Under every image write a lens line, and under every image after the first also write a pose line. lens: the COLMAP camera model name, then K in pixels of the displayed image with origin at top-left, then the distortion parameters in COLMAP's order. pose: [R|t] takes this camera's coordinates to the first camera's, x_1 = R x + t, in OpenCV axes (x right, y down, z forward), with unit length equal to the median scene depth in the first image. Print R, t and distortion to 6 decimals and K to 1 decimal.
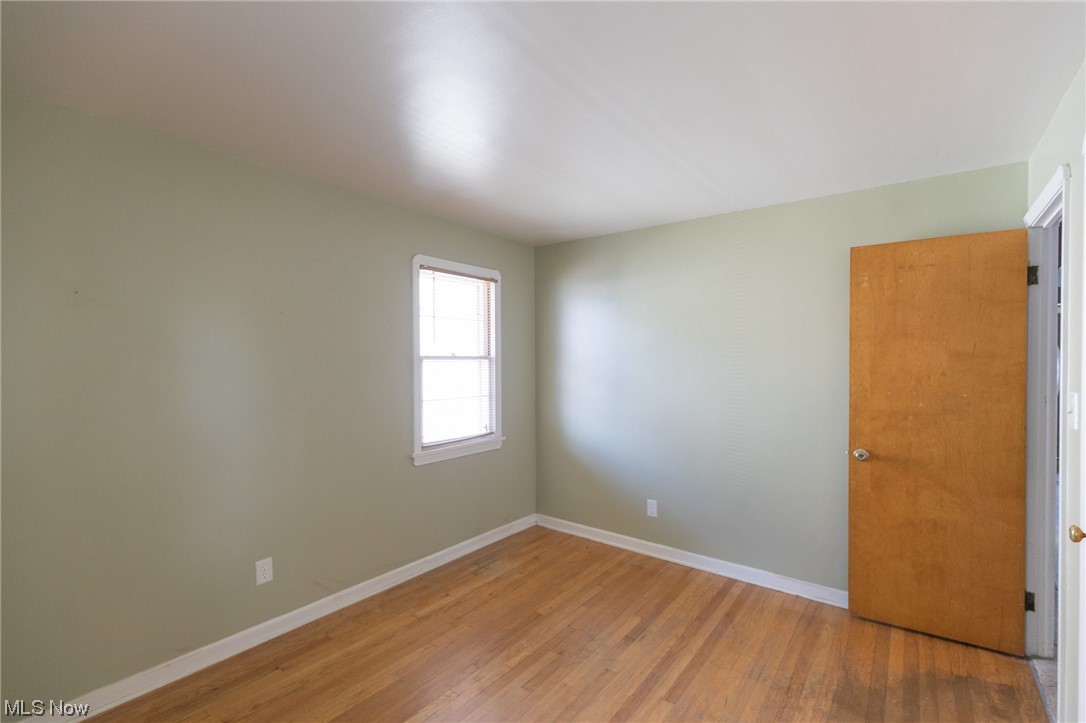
lens RADIAL K [[490.4, 0, 552.5], [0, 490.4, 359.4], [0, 0, 1]] dist [0.004919, -0.000469]
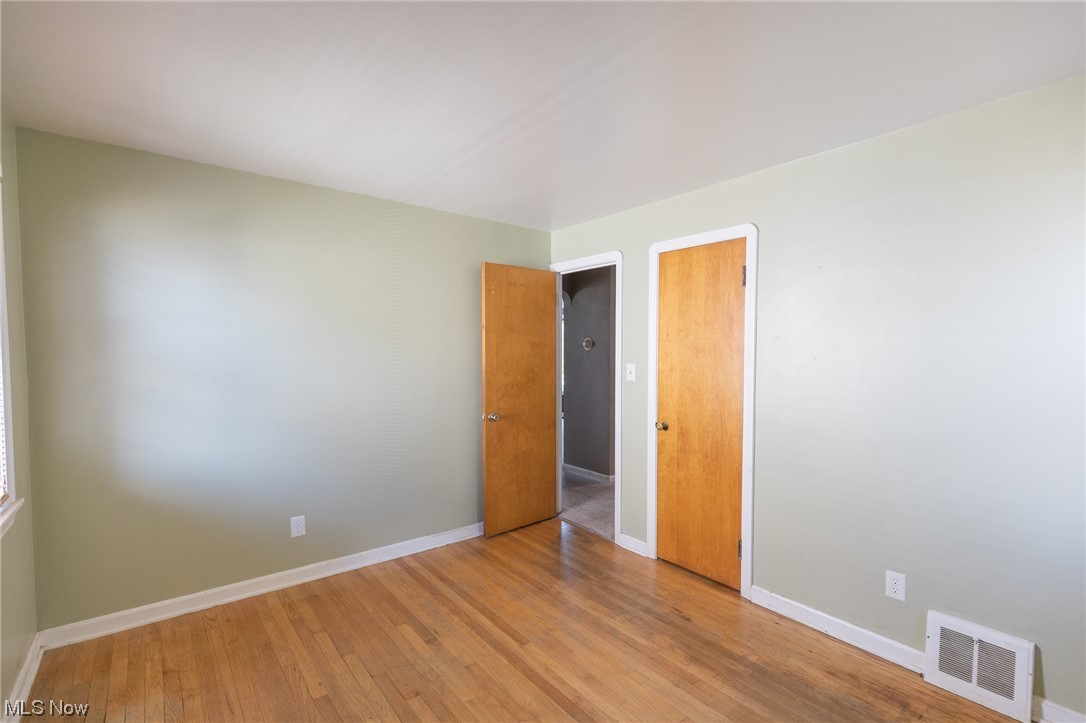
lens RADIAL K [[490.4, 0, 552.6], [0, 490.4, 365.6], [0, 0, 1]] dist [0.004919, -0.000469]
pose [[0.244660, -0.029272, 0.969167, -0.621140], [0.000403, 0.999547, 0.030088, 0.010381], [-0.969609, -0.006971, 0.244561, 0.492720]]
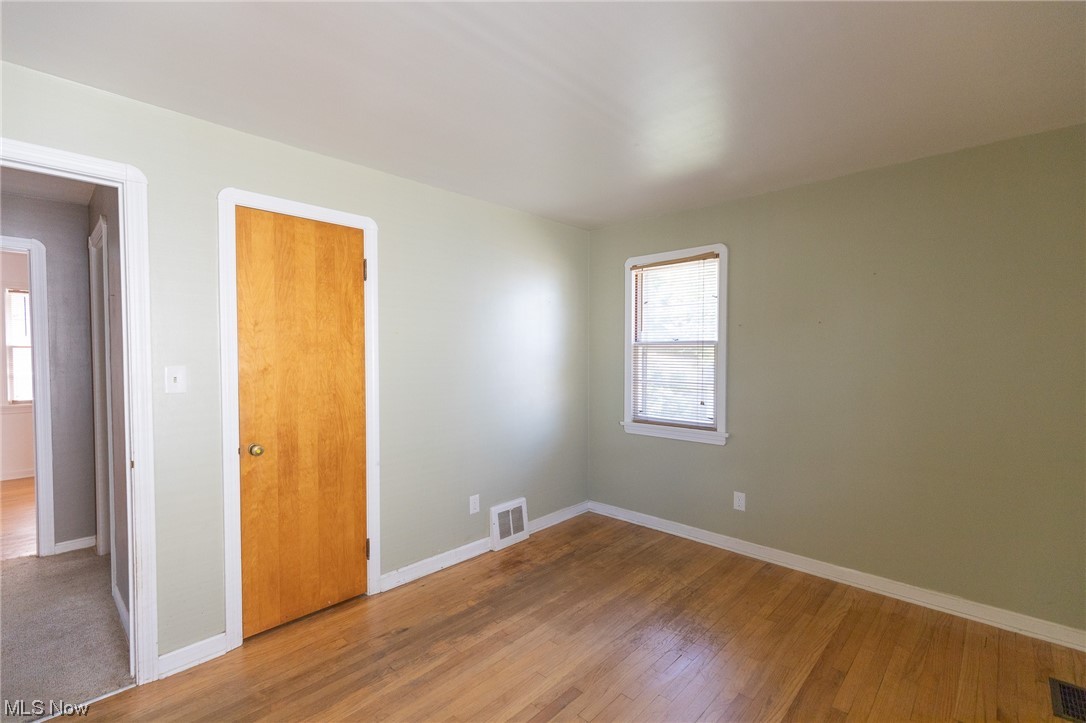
lens RADIAL K [[490.4, 0, 553.2], [0, 490.4, 360.0], [0, 0, 1]] dist [0.004919, -0.000469]
pose [[-0.994810, -0.005517, 0.101602, -0.017985], [-0.003063, 0.999700, 0.024299, 0.013884], [-0.101706, 0.023861, -0.994528, 1.310311]]
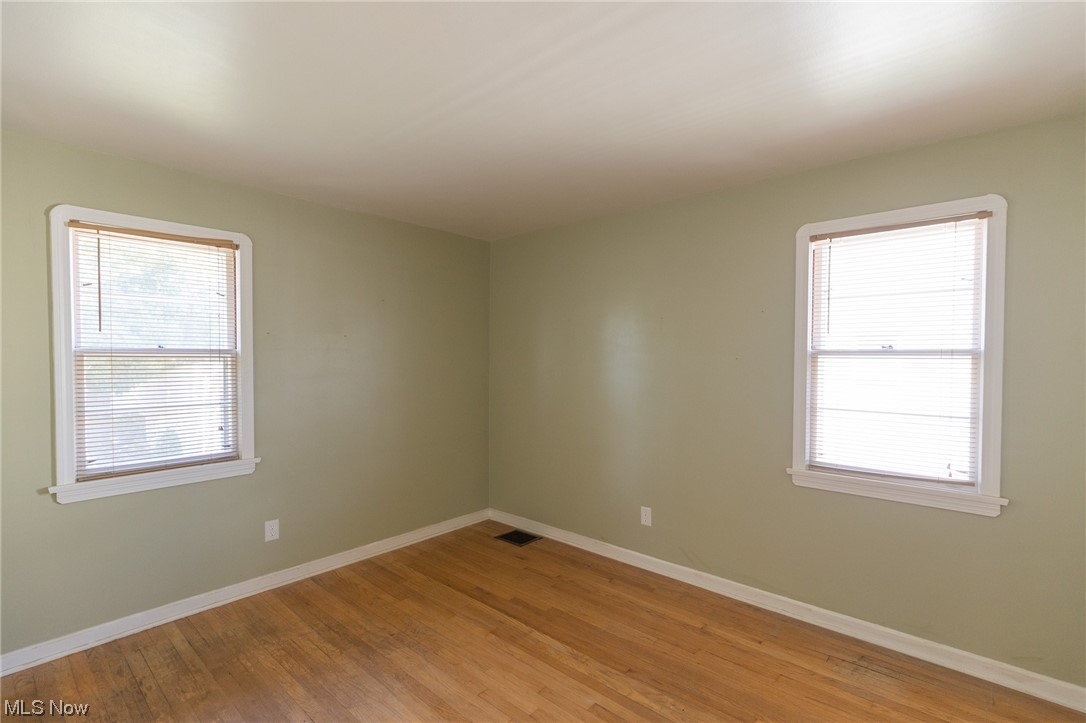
lens RADIAL K [[490.4, 0, 547.8], [0, 490.4, 367.7], [0, 0, 1]] dist [0.004919, -0.000469]
pose [[-0.083454, 0.013257, -0.996423, 0.669018], [-0.005352, 0.999891, 0.013751, 0.013710], [0.996497, 0.006481, -0.083374, 0.761806]]
